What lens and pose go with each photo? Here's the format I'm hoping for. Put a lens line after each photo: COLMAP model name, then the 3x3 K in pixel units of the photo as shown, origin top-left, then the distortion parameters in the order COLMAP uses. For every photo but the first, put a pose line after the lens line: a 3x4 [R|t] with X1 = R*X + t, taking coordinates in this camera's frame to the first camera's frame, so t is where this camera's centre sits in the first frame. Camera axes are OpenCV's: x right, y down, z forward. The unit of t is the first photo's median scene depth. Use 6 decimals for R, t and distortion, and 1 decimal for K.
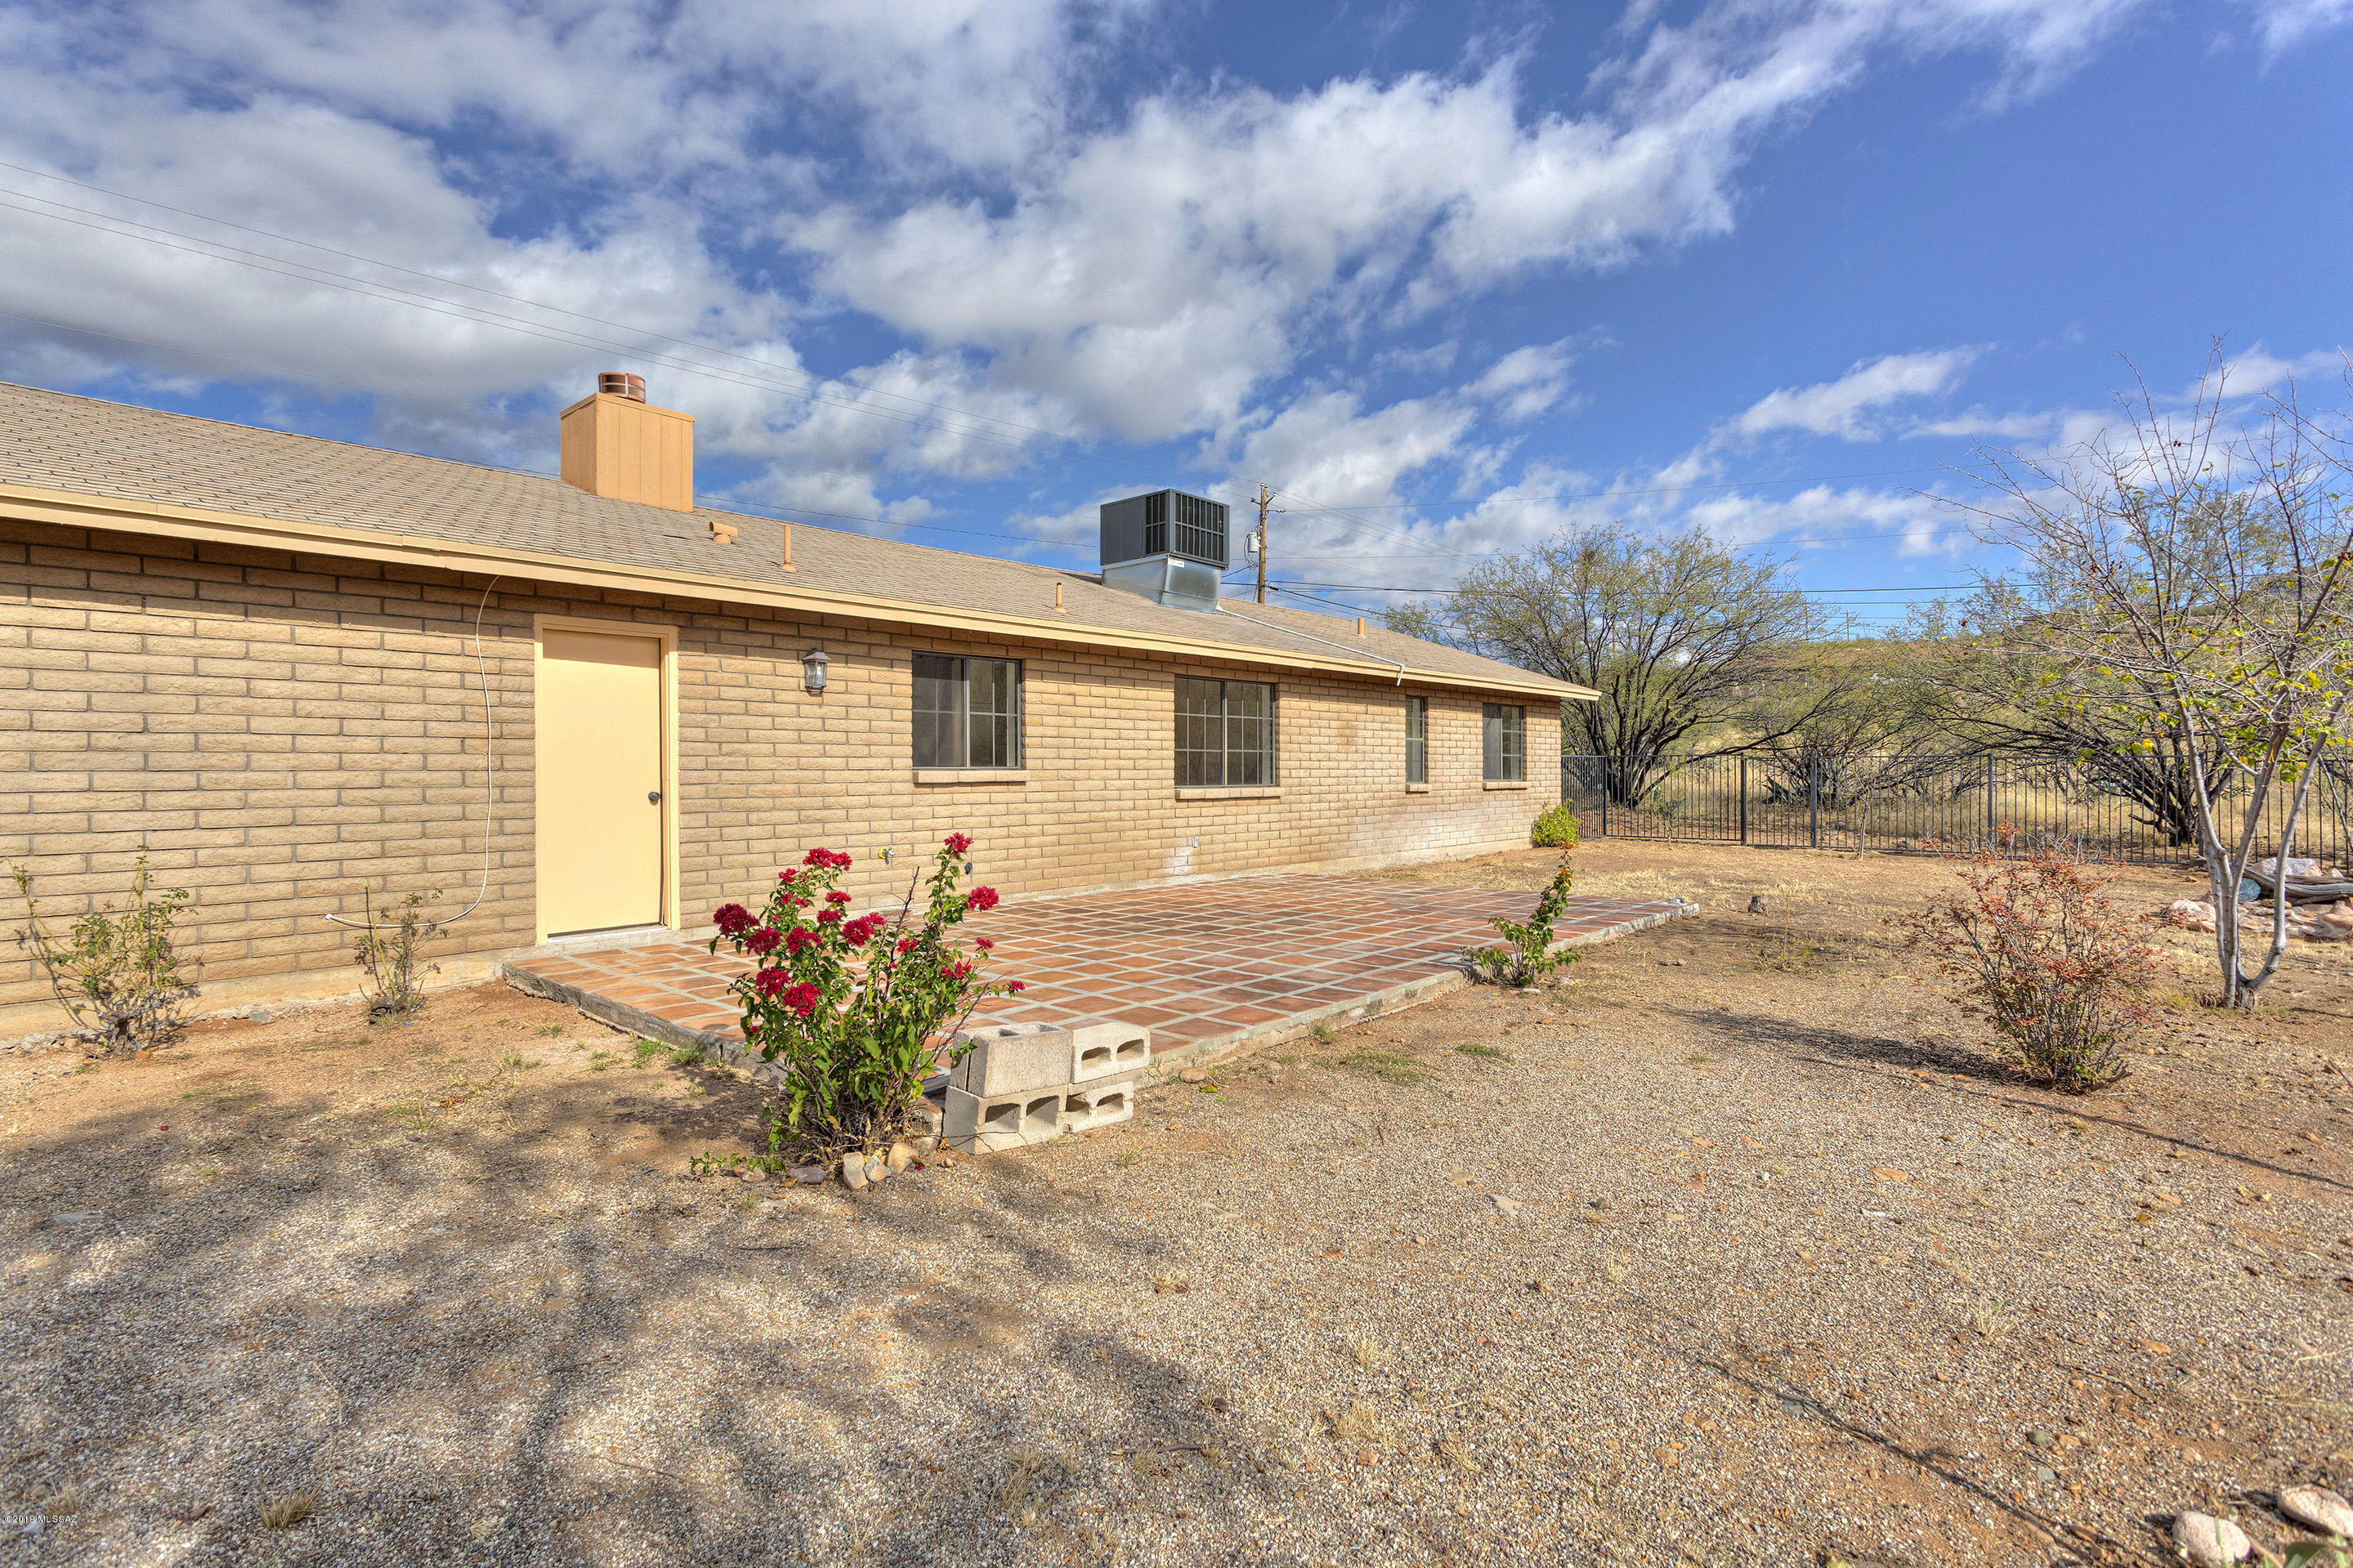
lens RADIAL K [[1123.9, 0, 1169.8], [0, 1123.9, 781.5], [0, 0, 1]] dist [0.002934, 0.001475]
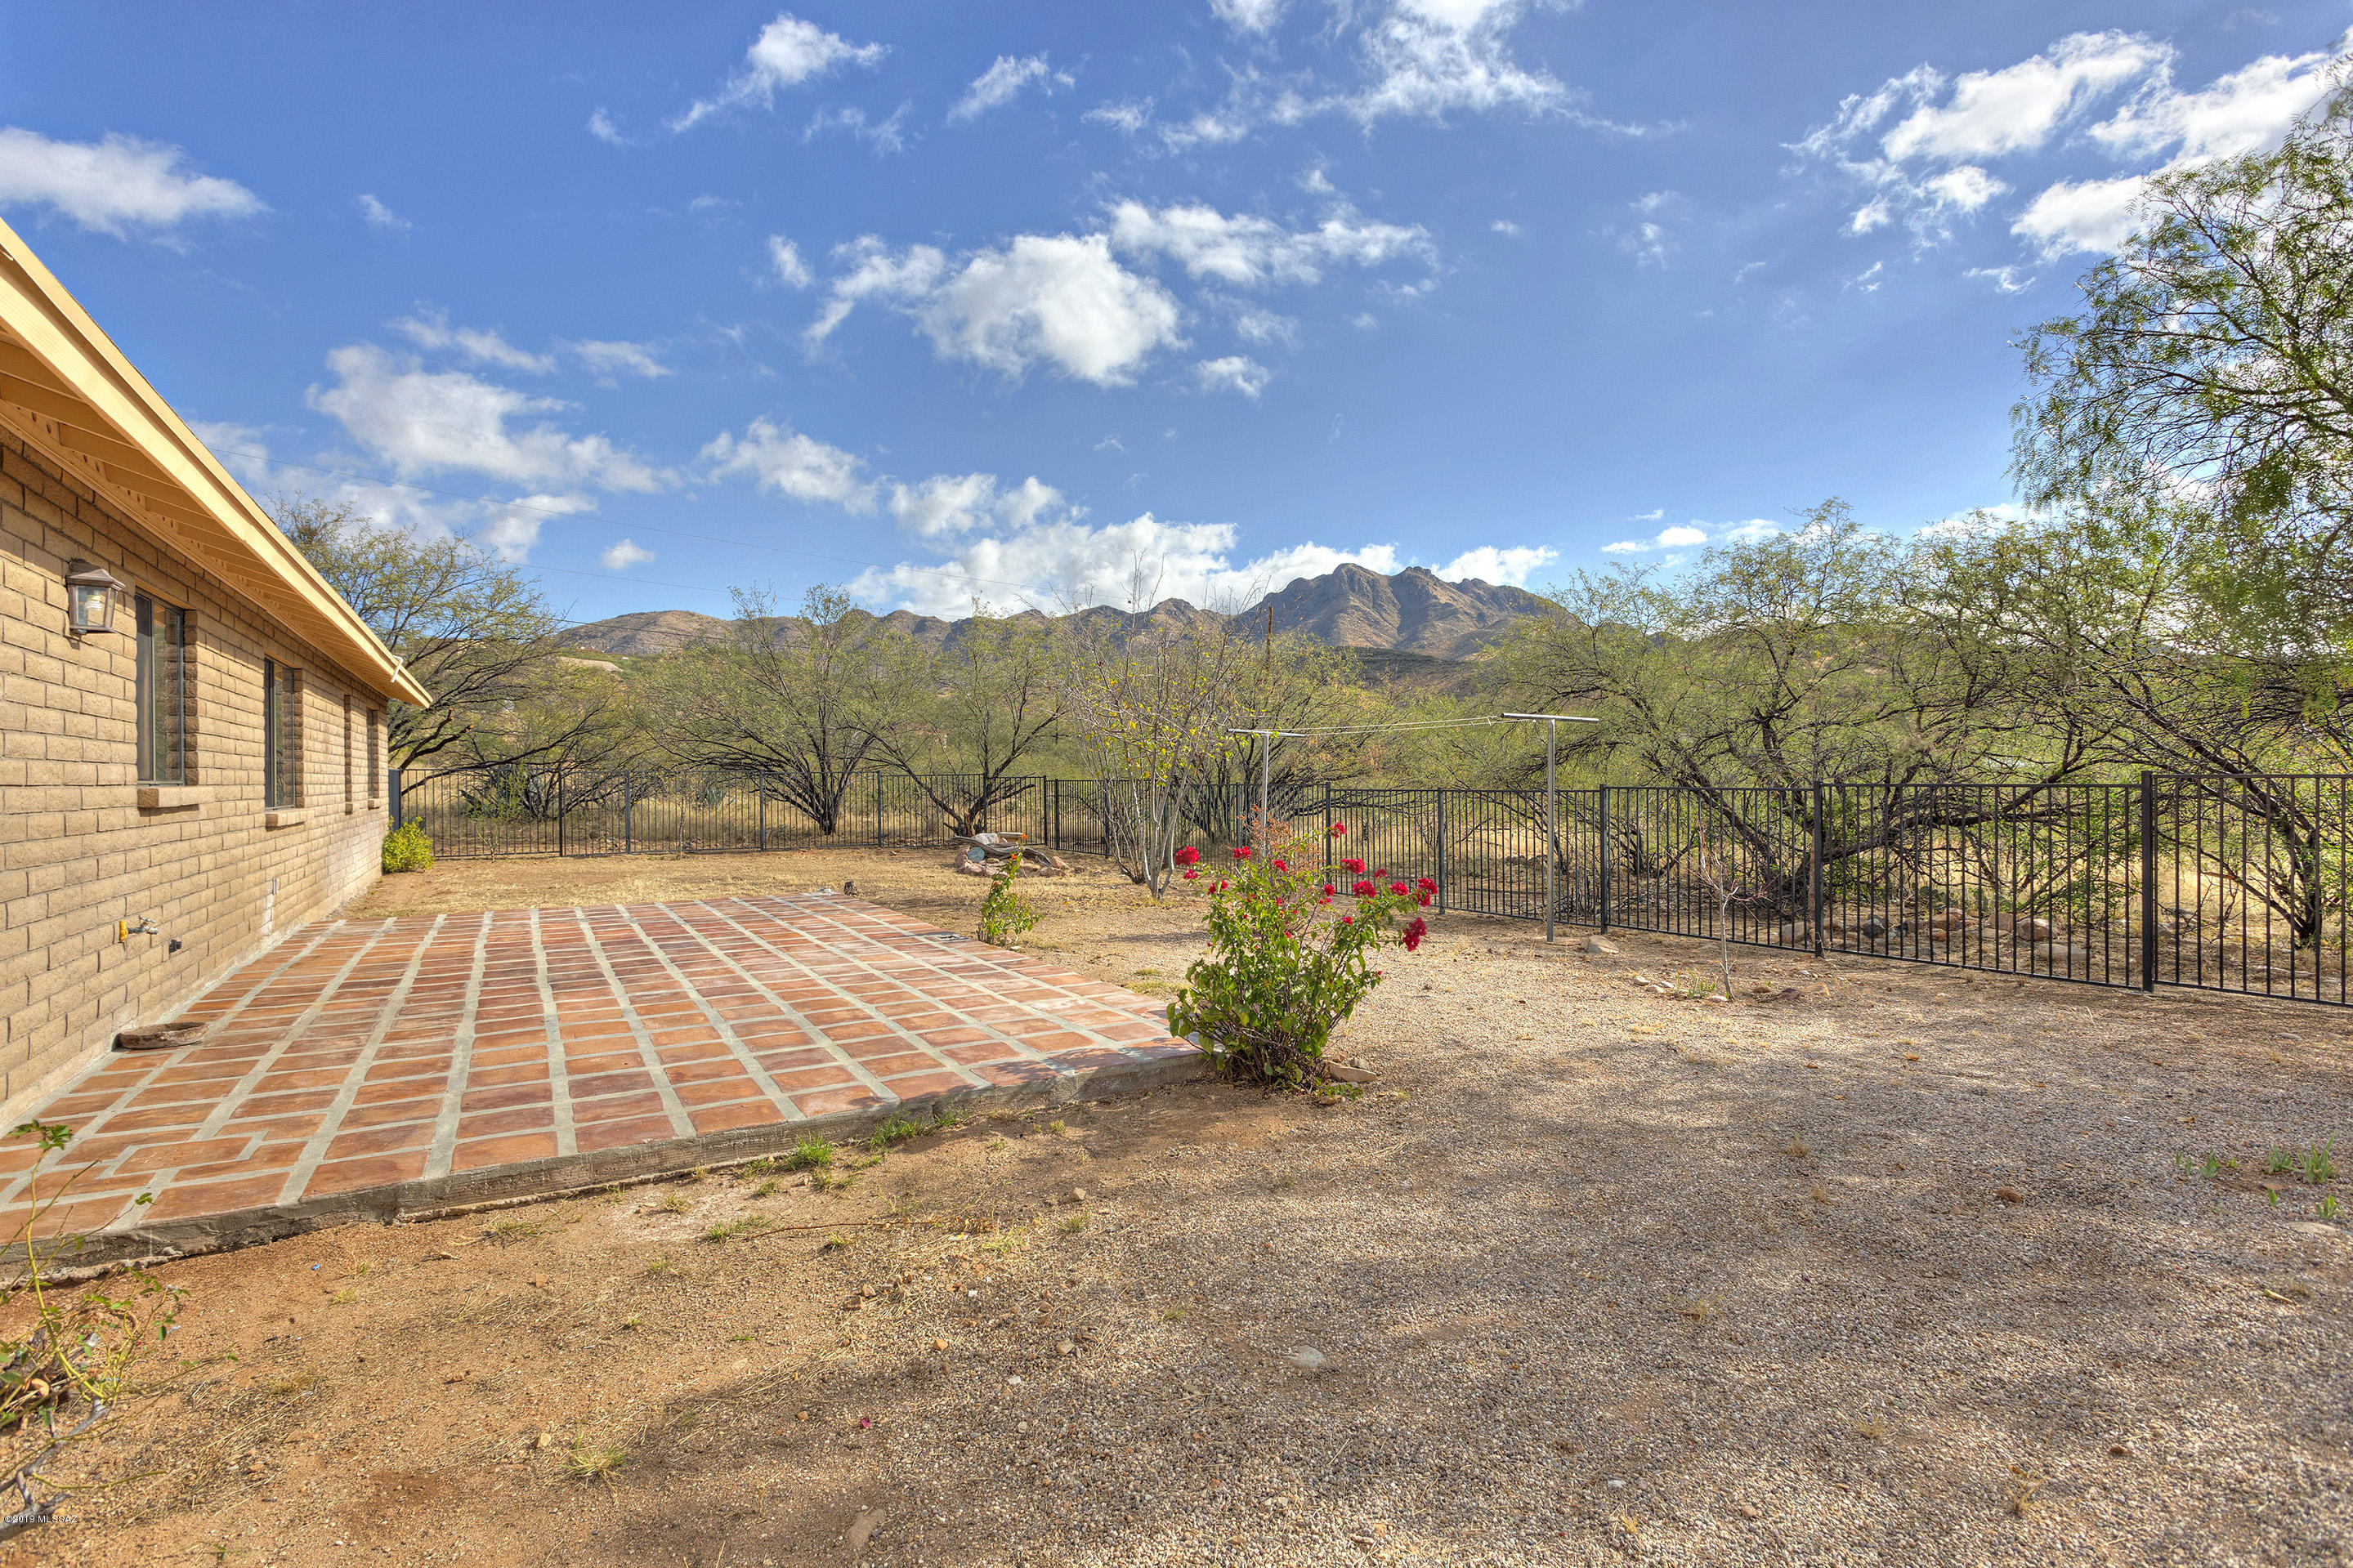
lens RADIAL K [[1123.9, 0, 1169.8], [0, 1123.9, 780.4], [0, 0, 1]] dist [0.002934, 0.001475]
pose [[0.283628, -0.003884, 0.958927, -0.497915], [0.019356, 0.999811, -0.001675, -0.001639], [-0.958739, 0.019037, 0.283649, 0.251764]]
